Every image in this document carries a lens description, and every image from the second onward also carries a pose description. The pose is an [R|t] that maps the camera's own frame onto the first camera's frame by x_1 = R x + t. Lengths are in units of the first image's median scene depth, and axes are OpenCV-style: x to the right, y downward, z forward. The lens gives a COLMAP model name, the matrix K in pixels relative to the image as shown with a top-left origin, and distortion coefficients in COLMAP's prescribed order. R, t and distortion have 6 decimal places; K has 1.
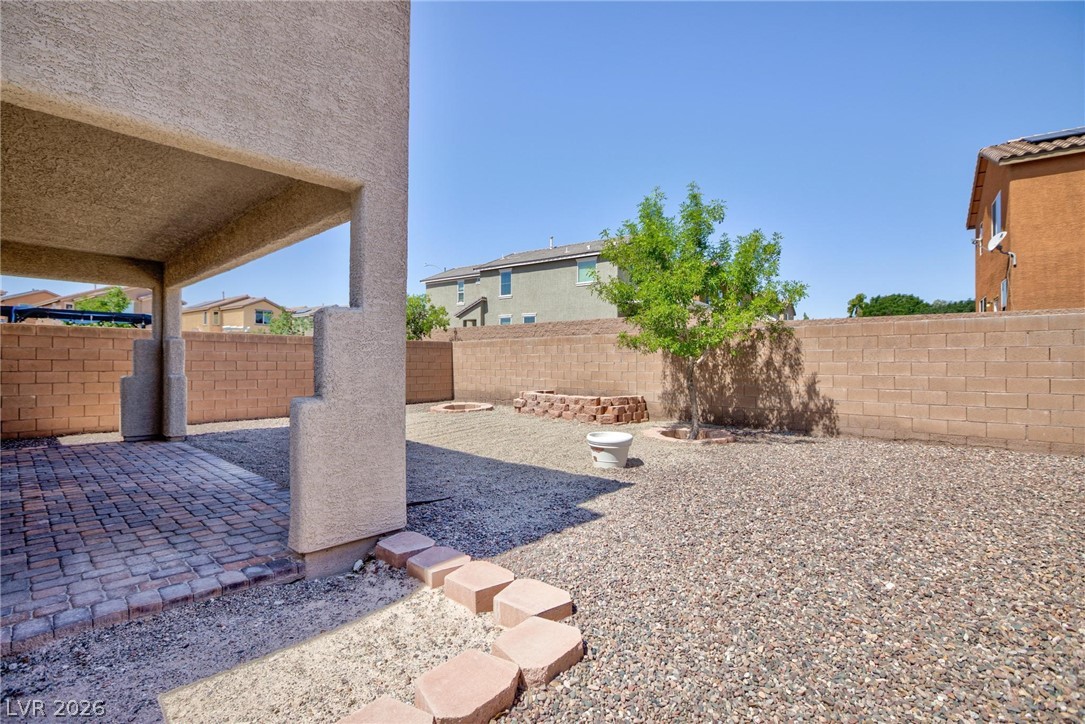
lens RADIAL K [[505.2, 0, 544.3], [0, 505.2, 364.5], [0, 0, 1]] dist [-0.002296, 0.000008]
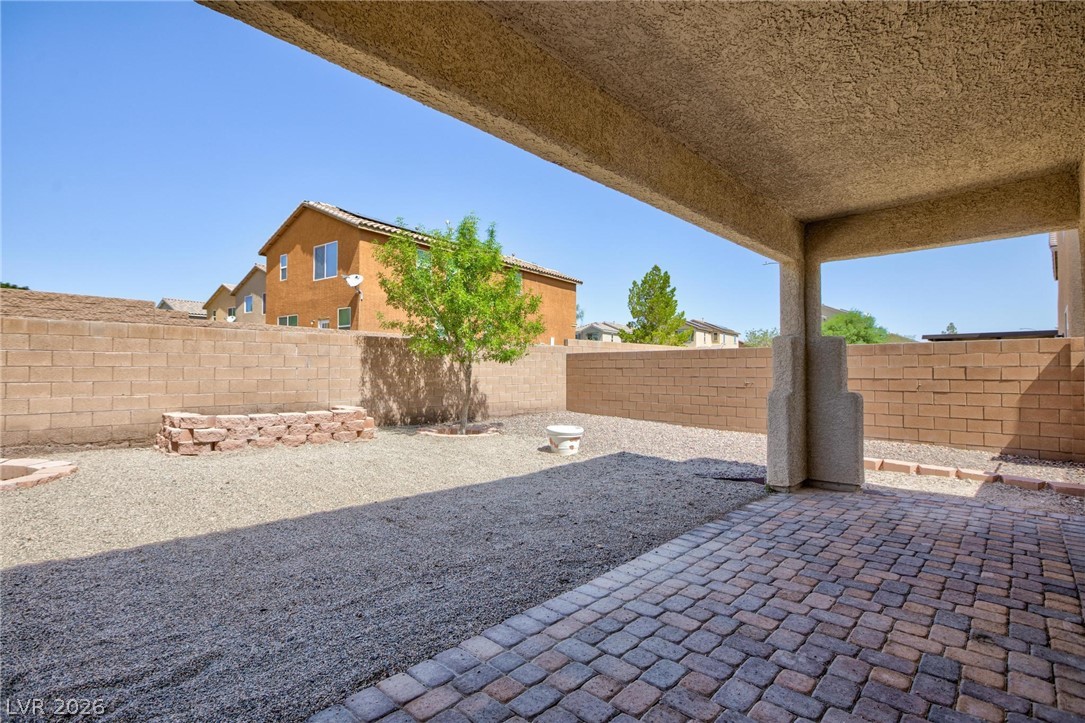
lens RADIAL K [[505.2, 0, 544.3], [0, 505.2, 364.0], [0, 0, 1]] dist [-0.002296, 0.000008]
pose [[0.011719, 0.007794, 0.999901, -0.762782], [-0.000030, 0.999970, -0.007794, -0.004705], [-0.999931, 0.000062, 0.011718, 0.716530]]
